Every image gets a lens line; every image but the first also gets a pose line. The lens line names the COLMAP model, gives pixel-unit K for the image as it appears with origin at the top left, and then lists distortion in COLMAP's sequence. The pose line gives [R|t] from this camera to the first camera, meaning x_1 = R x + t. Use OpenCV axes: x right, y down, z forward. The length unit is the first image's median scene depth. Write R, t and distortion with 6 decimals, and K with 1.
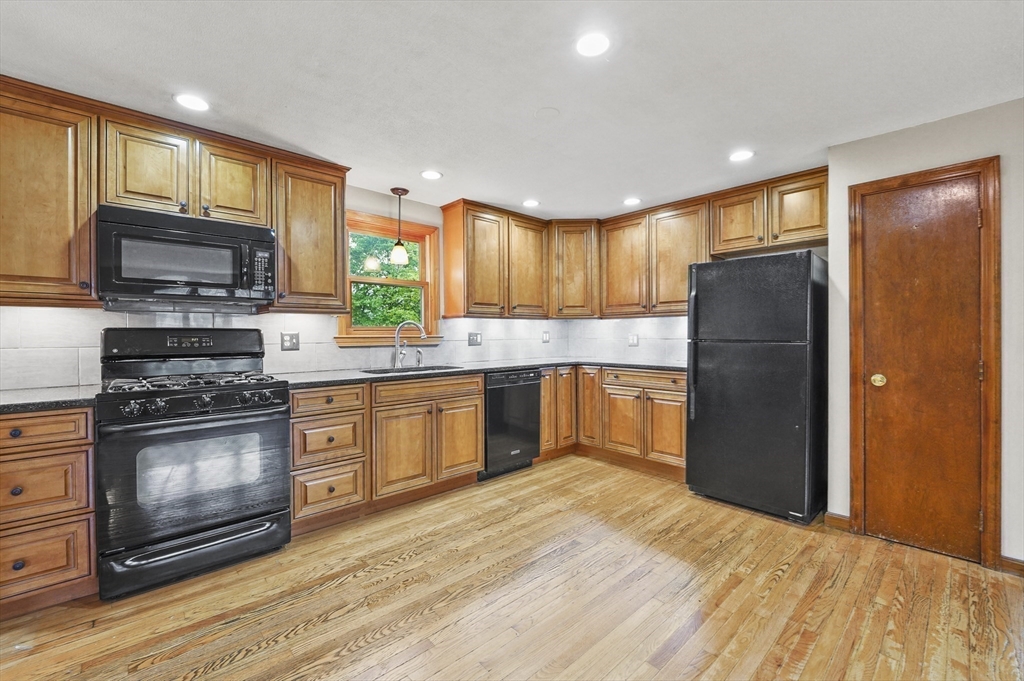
lens RADIAL K [[420.5, 0, 514.9], [0, 420.5, 335.6], [0, 0, 1]] dist [-0.010116, -0.001806]
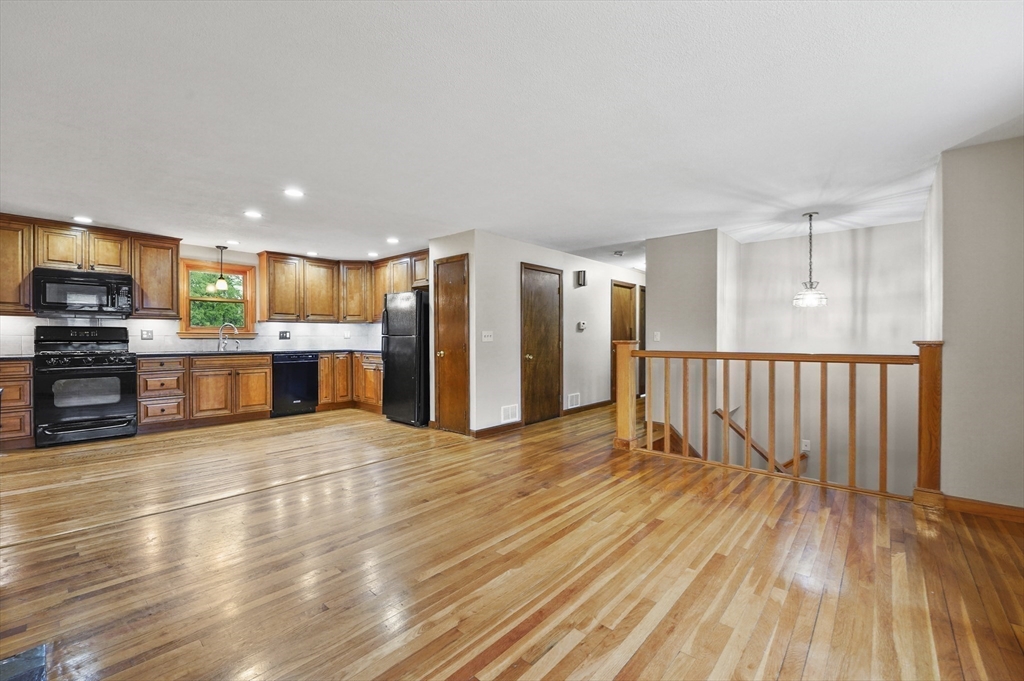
lens RADIAL K [[420.5, 0, 512.4], [0, 420.5, 338.9], [0, 0, 1]] dist [-0.010116, -0.001806]
pose [[0.994095, 0.004962, 0.108401, 0.849159], [-0.005044, 0.999987, 0.000485, 0.024148], [-0.108397, -0.001029, 0.994107, -0.967971]]
